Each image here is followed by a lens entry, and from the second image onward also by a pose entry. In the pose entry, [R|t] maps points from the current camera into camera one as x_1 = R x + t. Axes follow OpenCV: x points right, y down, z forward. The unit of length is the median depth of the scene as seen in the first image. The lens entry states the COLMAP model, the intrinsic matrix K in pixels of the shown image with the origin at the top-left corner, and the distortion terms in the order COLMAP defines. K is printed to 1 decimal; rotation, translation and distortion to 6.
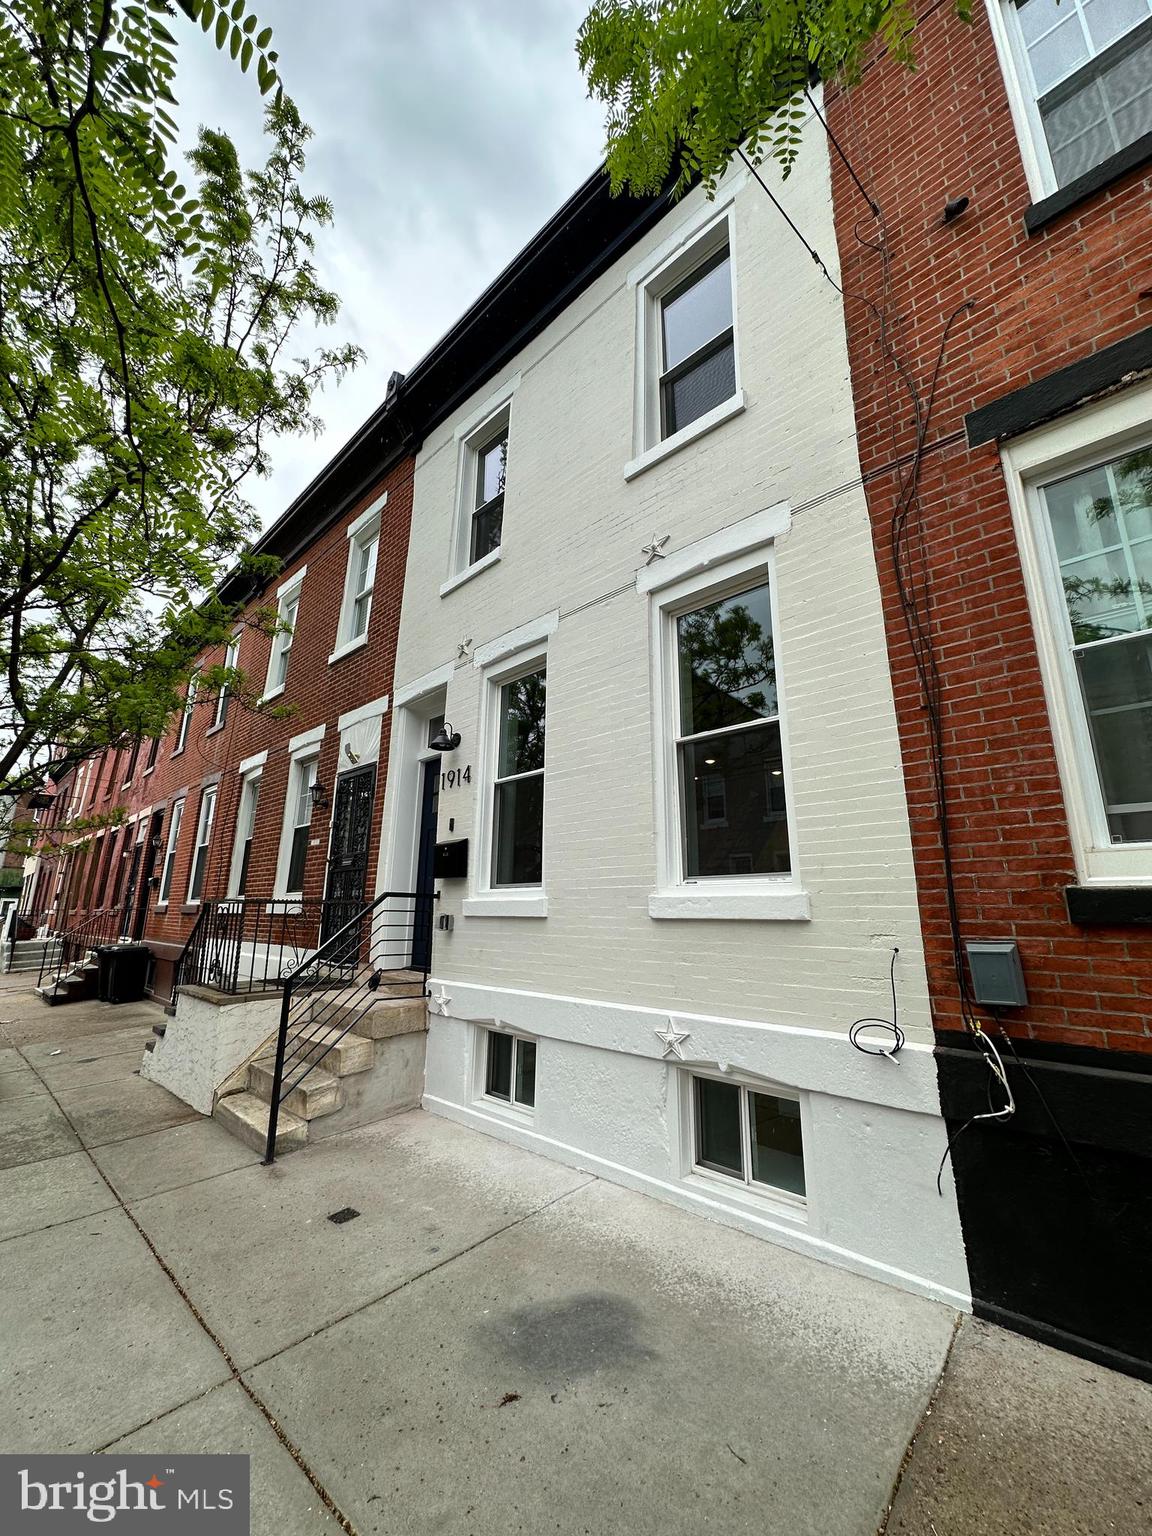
lens RADIAL K [[612.5, 0, 574.8], [0, 612.5, 768.6], [0, 0, 1]] dist [-0.005072, 0.001164]
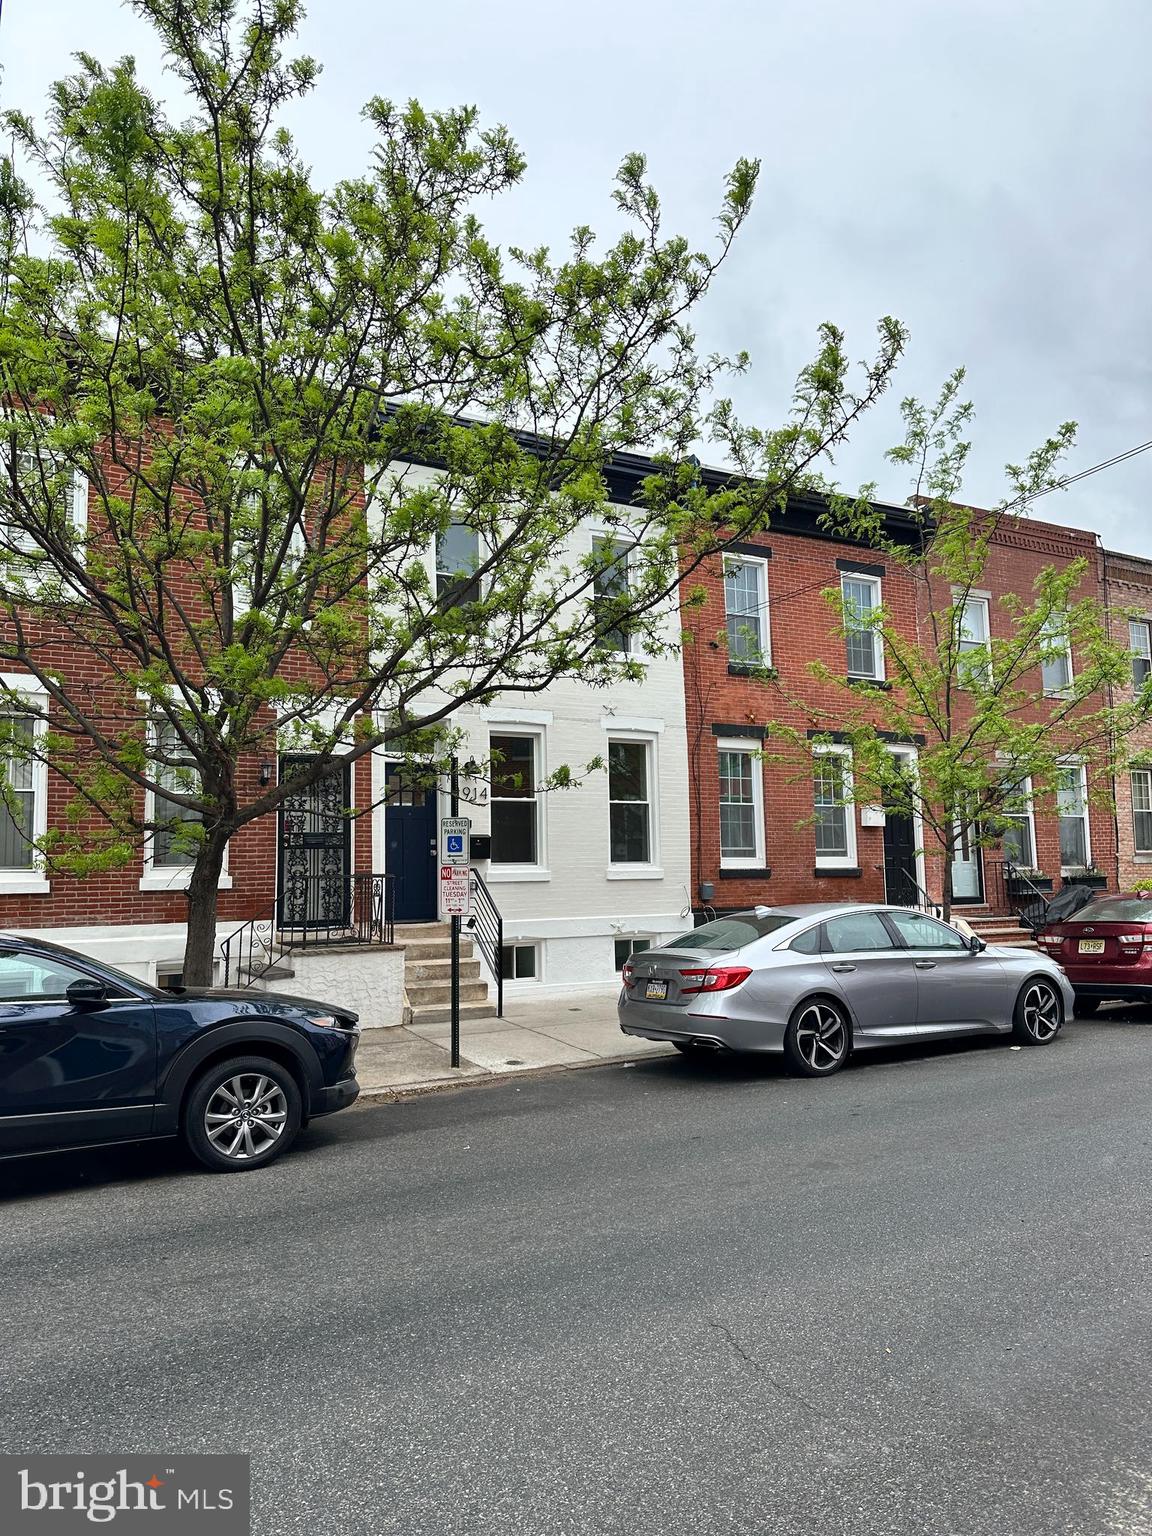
lens RADIAL K [[1075.3, 0, 575.5], [0, 1075.3, 771.4], [0, 0, 1]] dist [0.089029, -0.111453]
pose [[0.271527, 0.075595, 0.959457, -4.160481], [-0.208423, 0.977872, -0.018061, -0.067193], [-0.939592, -0.195069, 0.281274, 0.031253]]
